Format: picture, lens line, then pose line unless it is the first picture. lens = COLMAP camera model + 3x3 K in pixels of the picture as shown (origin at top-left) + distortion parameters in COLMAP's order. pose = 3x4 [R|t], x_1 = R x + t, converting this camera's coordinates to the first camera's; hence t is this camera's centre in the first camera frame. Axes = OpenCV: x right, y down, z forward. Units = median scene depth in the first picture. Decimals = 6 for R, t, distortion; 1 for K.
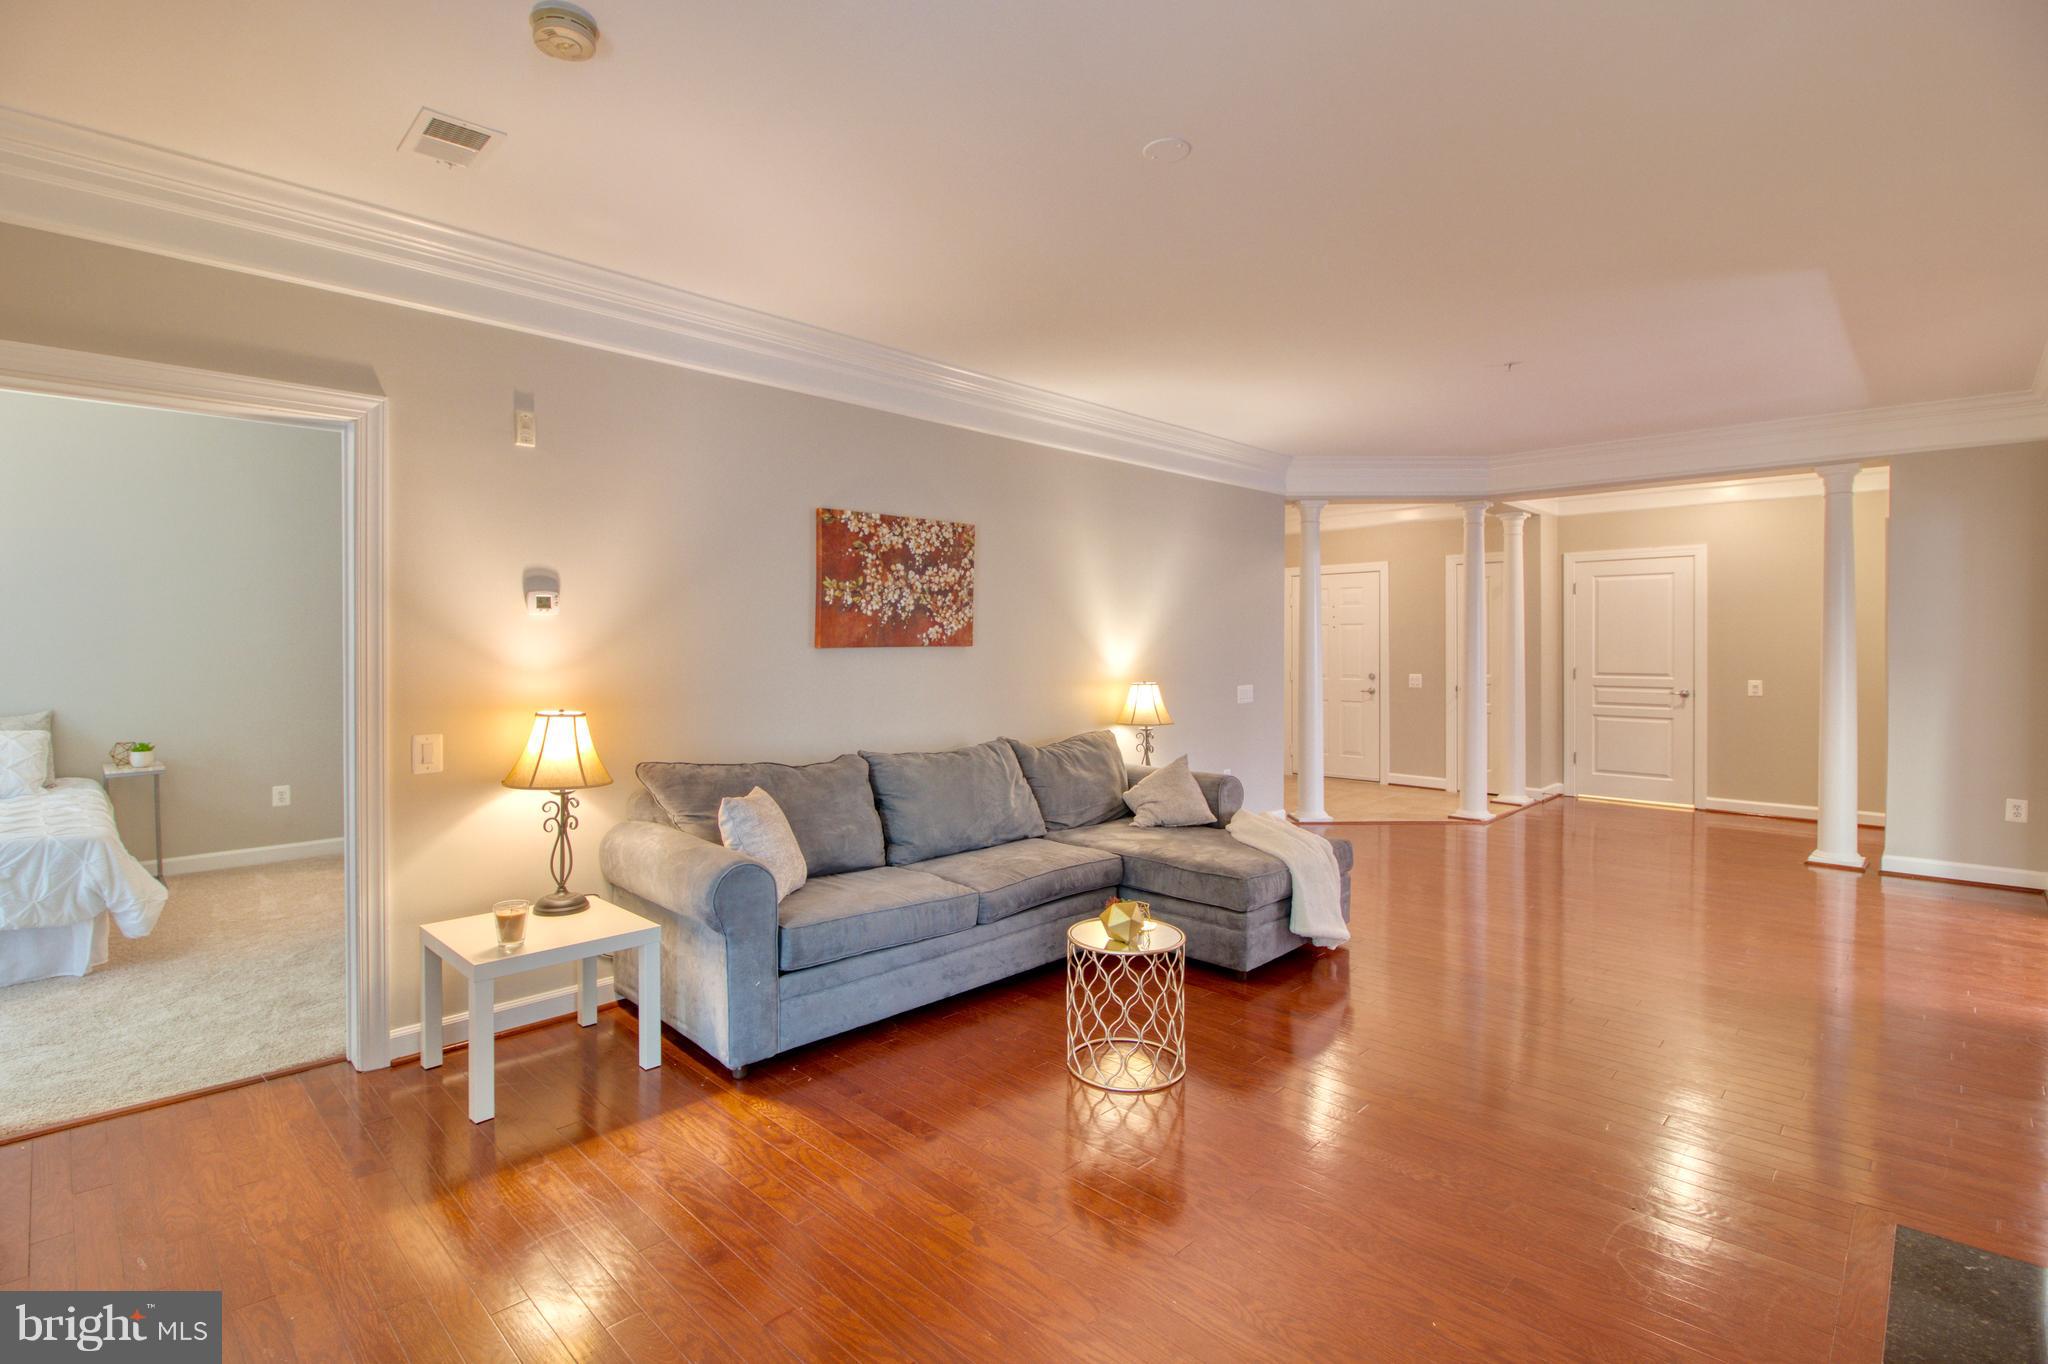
lens RADIAL K [[956.8, 0, 1028.1], [0, 956.8, 660.9], [0, 0, 1]] dist [-0.020722, -0.000102]
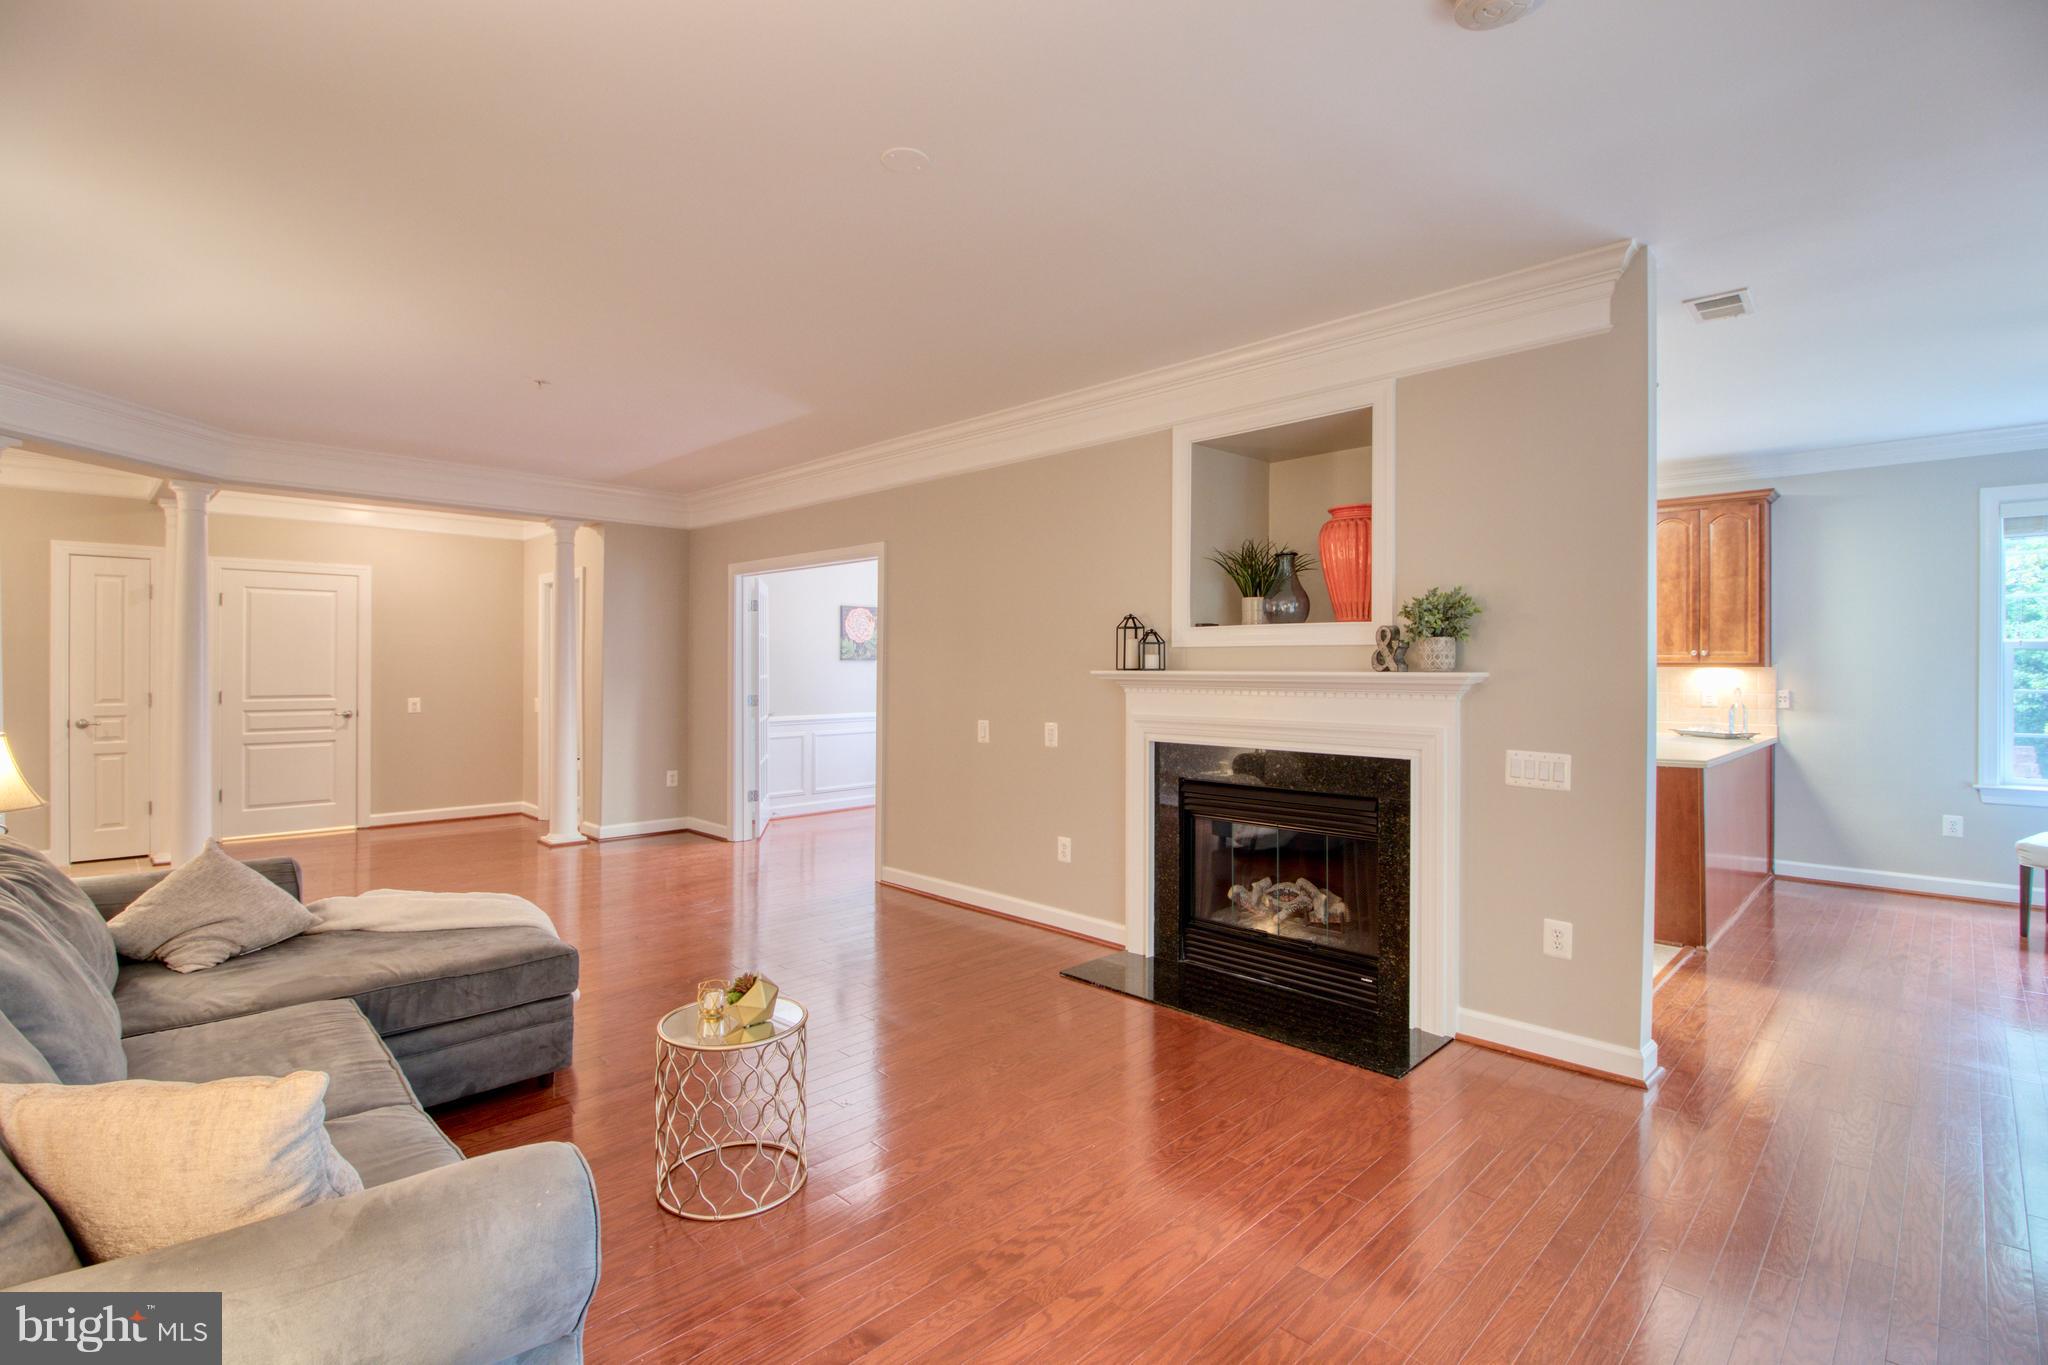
lens RADIAL K [[956.8, 0, 1028.1], [0, 956.8, 661.4], [0, 0, 1]] dist [-0.020722, -0.000102]
pose [[0.012202, 0.004549, 0.999915, -0.292664], [0.014672, 0.999881, -0.004728, -0.005555], [-0.999818, 0.014729, 0.012134, 0.282313]]
